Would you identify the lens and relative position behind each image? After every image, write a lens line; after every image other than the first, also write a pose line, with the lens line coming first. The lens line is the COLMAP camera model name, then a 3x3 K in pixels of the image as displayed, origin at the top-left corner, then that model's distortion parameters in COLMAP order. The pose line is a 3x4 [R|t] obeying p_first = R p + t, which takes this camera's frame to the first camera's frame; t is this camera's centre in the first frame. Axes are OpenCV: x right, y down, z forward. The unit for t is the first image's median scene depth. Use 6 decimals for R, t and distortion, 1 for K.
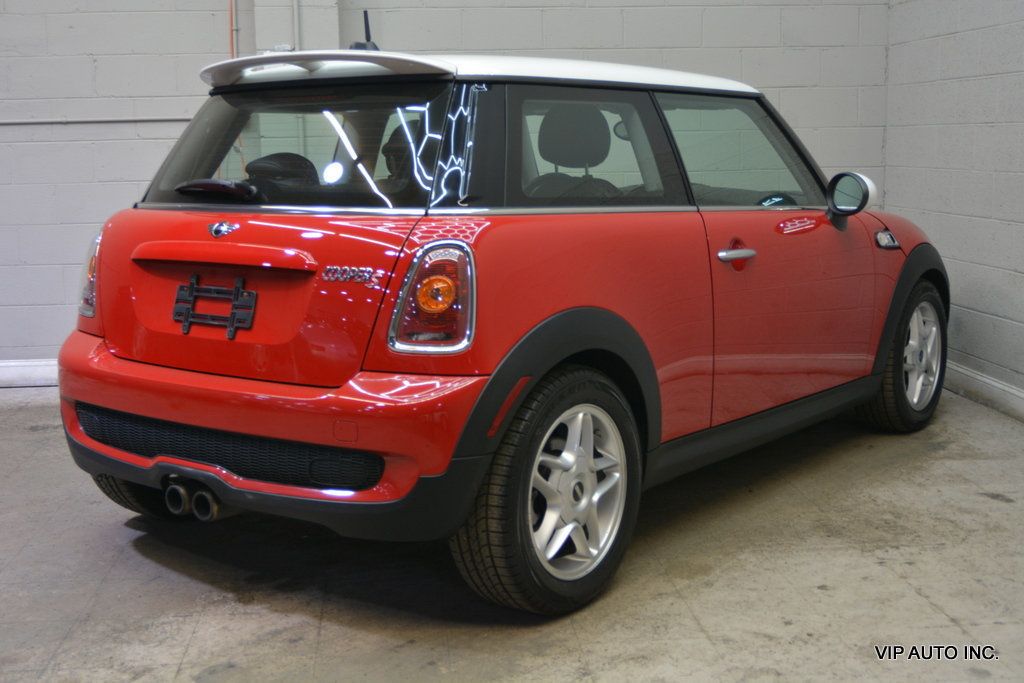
lens RADIAL K [[1349.4, 0, 509.1], [0, 1349.4, 335.6], [0, 0, 1]] dist [-0.030133, 0.000000]
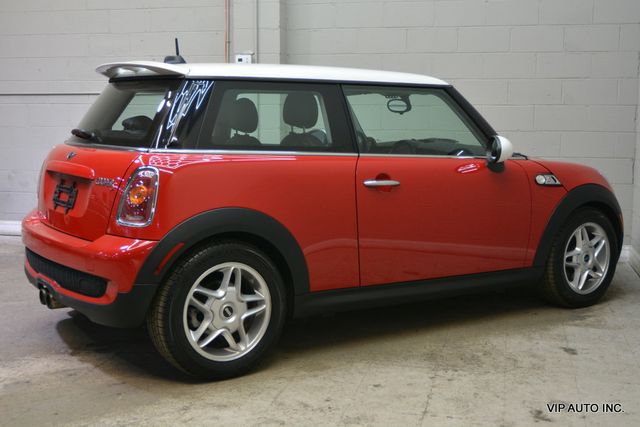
lens RADIAL K [[896.5, 0, 319.0], [0, 896.5, 212.1], [0, 0, 1]] dist [-0.016886, 0.000000]
pose [[0.943697, 0.058861, -0.325533, 0.476634], [-0.065969, 0.997763, -0.010831, -0.008519], [0.324168, 0.031696, 0.945469, -0.065107]]
